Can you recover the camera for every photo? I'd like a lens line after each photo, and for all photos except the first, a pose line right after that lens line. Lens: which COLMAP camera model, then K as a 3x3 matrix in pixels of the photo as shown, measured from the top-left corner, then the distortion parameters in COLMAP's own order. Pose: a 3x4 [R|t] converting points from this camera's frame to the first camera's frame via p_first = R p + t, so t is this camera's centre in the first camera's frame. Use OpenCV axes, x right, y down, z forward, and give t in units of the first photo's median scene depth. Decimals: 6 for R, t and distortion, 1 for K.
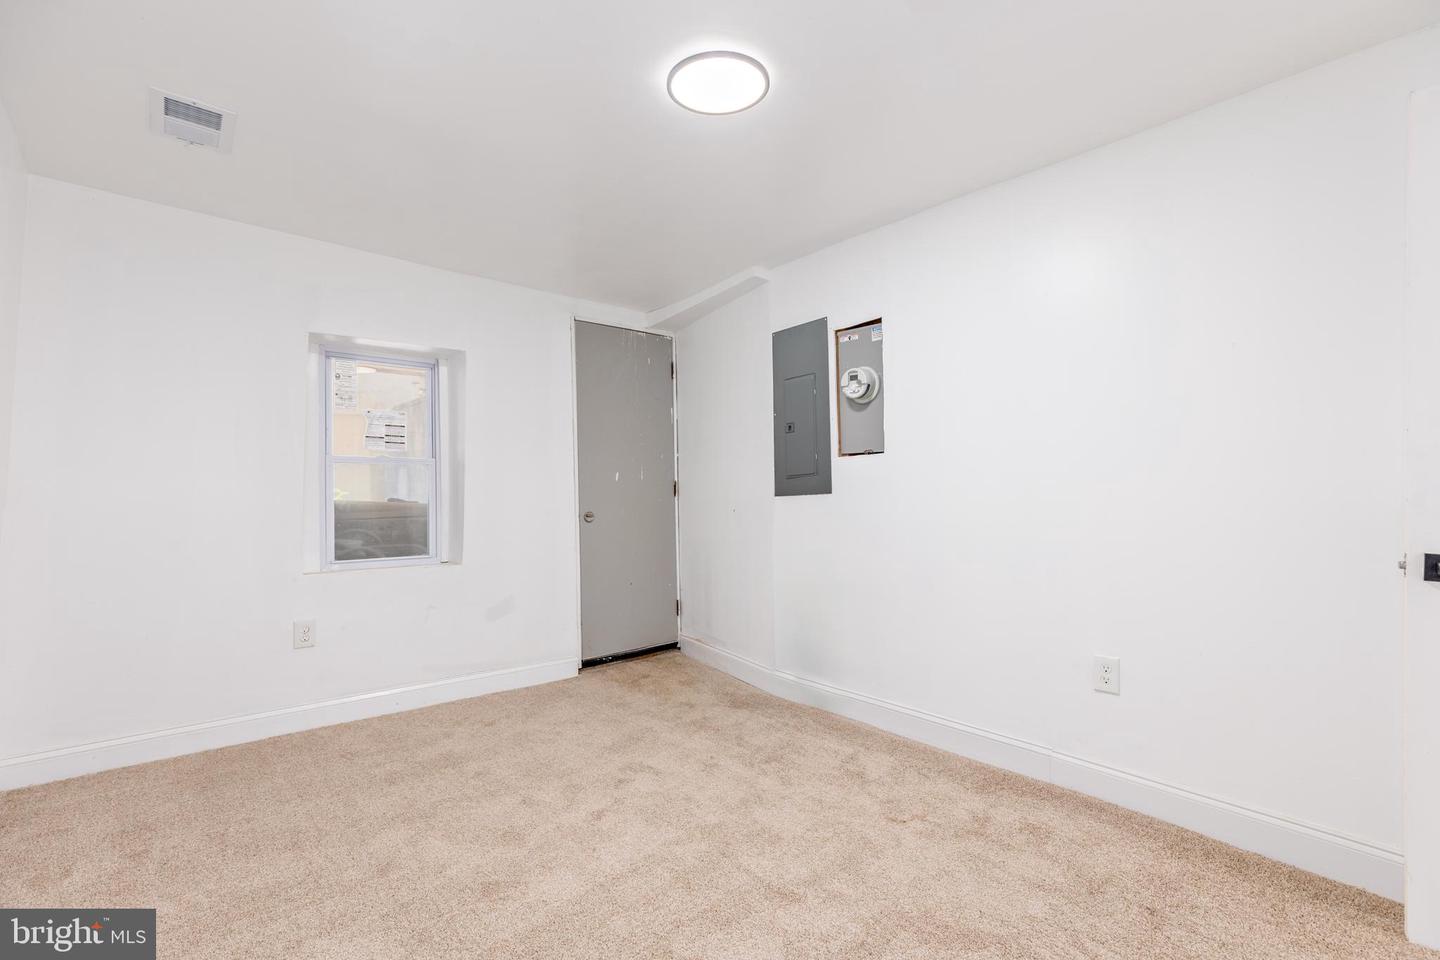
lens RADIAL K [[648.1, 0, 729.4], [0, 648.1, 488.5], [0, 0, 1]] dist [0.007838, -0.000953]
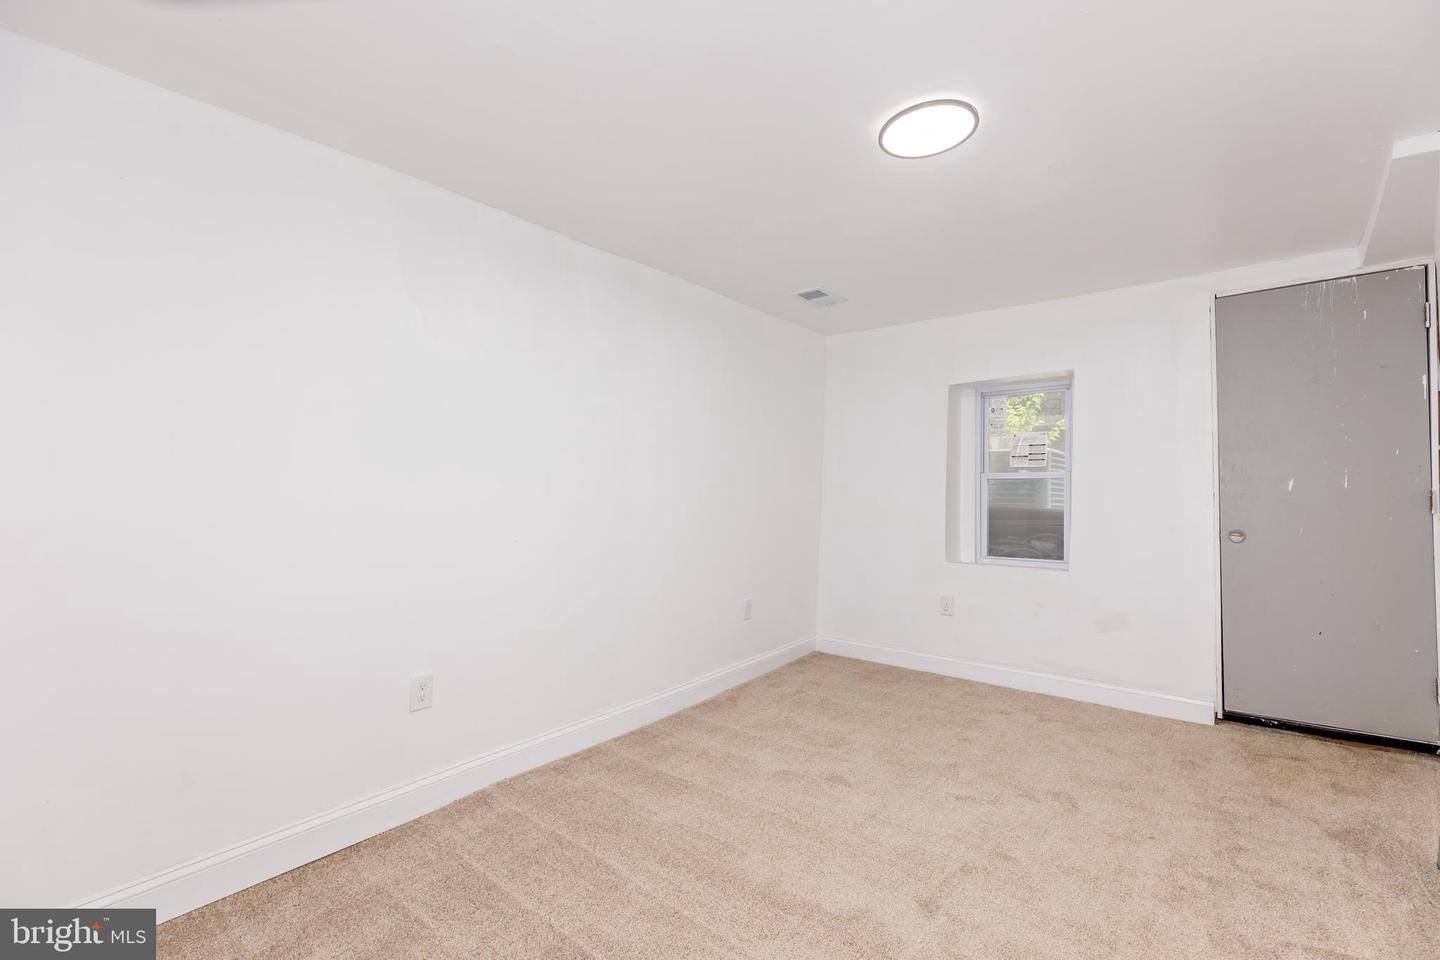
lens RADIAL K [[648.1, 0, 729.4], [0, 648.1, 488.5], [0, 0, 1]] dist [0.007838, -0.000953]
pose [[0.168704, -0.008677, -0.985629, 0.542222], [0.002099, 0.999962, -0.008444, -0.010891], [0.985665, -0.000644, 0.168716, 0.273951]]
